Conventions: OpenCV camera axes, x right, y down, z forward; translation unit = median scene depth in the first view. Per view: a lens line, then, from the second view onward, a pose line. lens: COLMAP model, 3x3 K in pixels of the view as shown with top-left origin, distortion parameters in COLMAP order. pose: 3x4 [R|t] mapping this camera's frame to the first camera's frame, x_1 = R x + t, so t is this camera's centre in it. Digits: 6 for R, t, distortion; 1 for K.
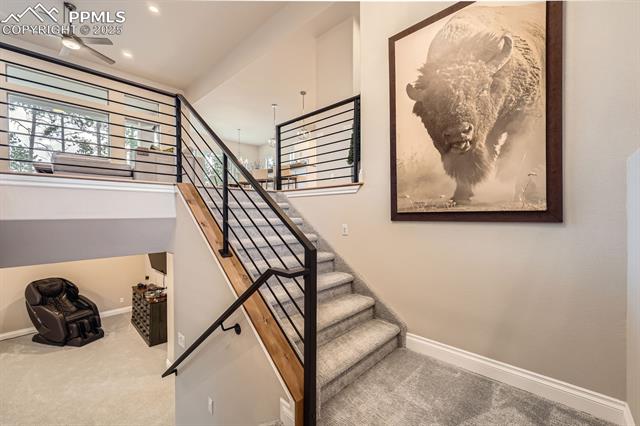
lens RADIAL K [[268.7, 0, 319.5], [0, 268.7, 212.5], [0, 0, 1]] dist [0.002187, -0.000172]
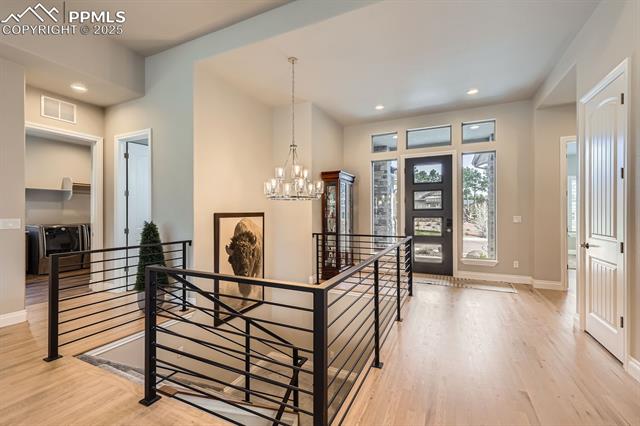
lens RADIAL K [[276.6, 0, 320.7], [0, 276.6, 214.5], [0, 0, 1]] dist [0.002844, 0.000065]
pose [[-0.319443, 0.004398, 0.947595, -1.570740], [0.004581, 0.999985, -0.003097, -0.653151], [-0.947594, 0.003351, -0.319458, 0.963040]]
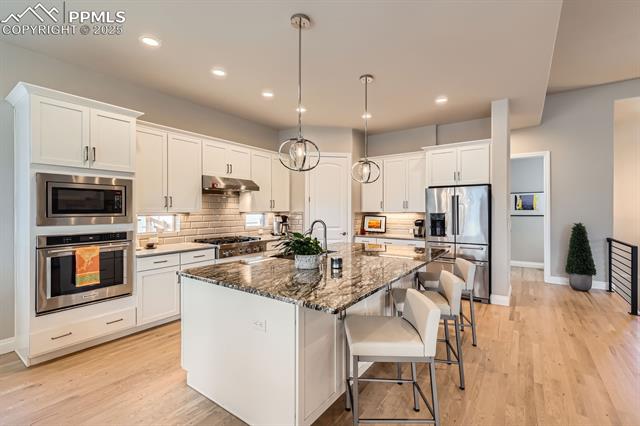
lens RADIAL K [[287.7, 0, 321.5], [0, 287.7, 210.7], [0, 0, 1]] dist [0.000936, -0.000036]
pose [[-0.156436, 0.004705, 0.987677, -1.614522], [0.003182, 0.999986, -0.004260, -0.710805], [-0.987683, 0.002476, -0.156449, 3.635981]]
